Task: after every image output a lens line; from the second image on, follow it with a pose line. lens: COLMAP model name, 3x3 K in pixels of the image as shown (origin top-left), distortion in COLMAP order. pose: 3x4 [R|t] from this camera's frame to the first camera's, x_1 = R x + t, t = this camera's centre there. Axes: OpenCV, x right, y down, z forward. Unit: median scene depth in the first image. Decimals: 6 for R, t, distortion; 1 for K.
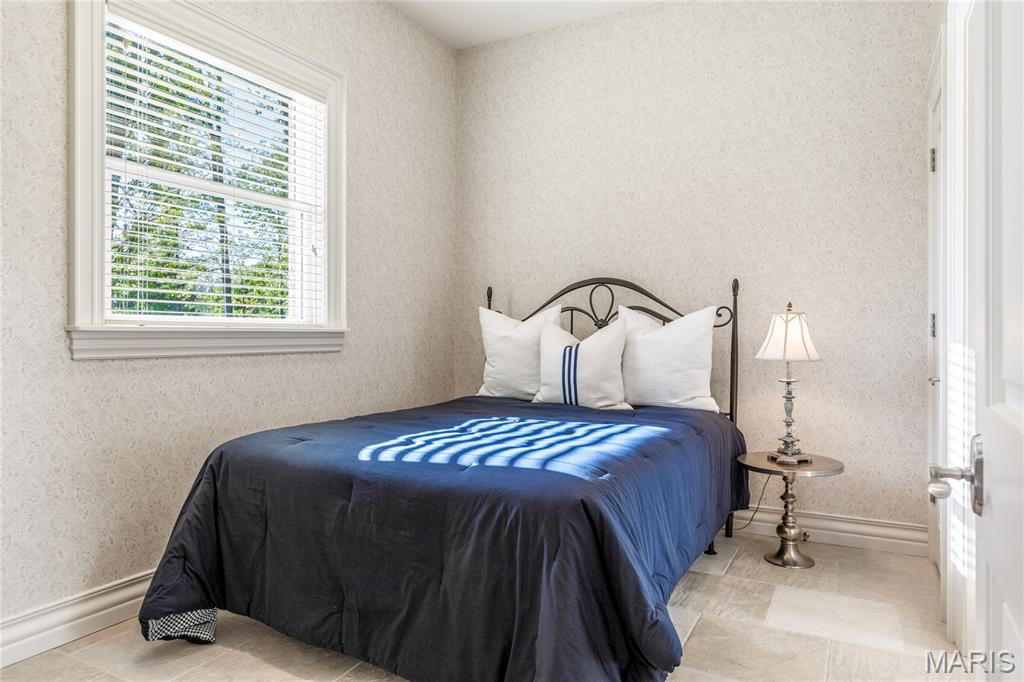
lens RADIAL K [[662.3, 0, 512.0], [0, 662.3, 341.0], [0, 0, 1]] dist [-0.000040, -0.000029]
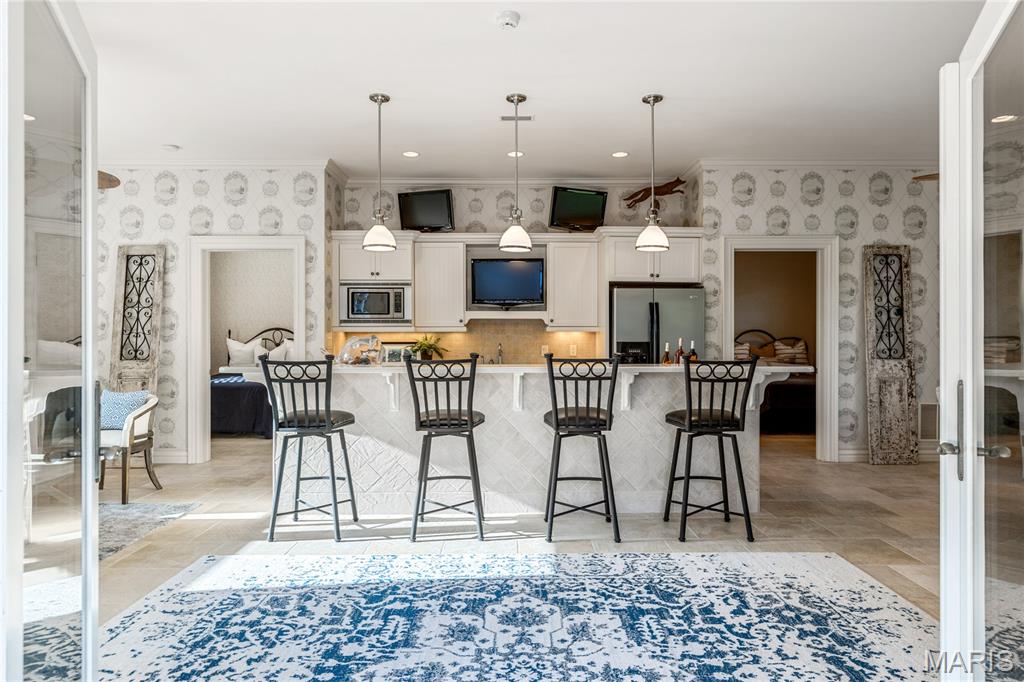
lens RADIAL K [[620.9, 0, 517.0], [0, 620.9, 340.2], [0, 0, 1]] dist [0.003271, -0.003102]
pose [[0.878534, -0.000390, 0.477679, -0.224805], [0.002675, 0.999988, -0.004103, -0.032039], [-0.477672, 0.004882, 0.878525, -1.750365]]
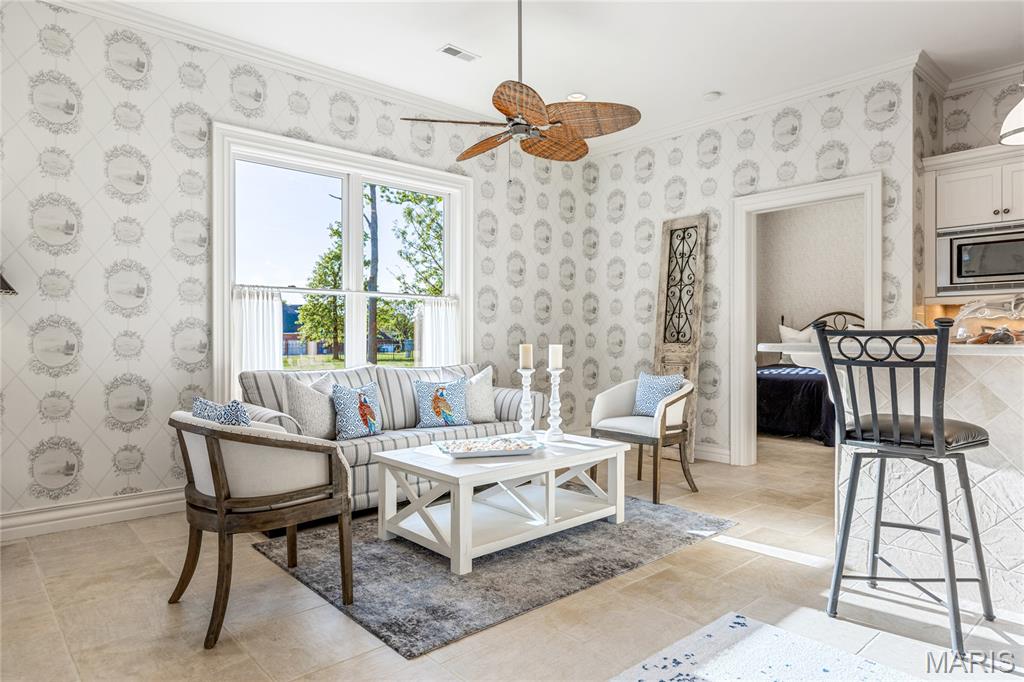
lens RADIAL K [[620.9, 0, 517.0], [0, 620.9, 340.2], [0, 0, 1]] dist [0.003271, -0.003102]
pose [[0.940457, 0.000985, -0.339911, -0.183426], [-0.001733, 0.999997, -0.001898, 0.006064], [0.339908, 0.002374, 0.940456, -1.394580]]
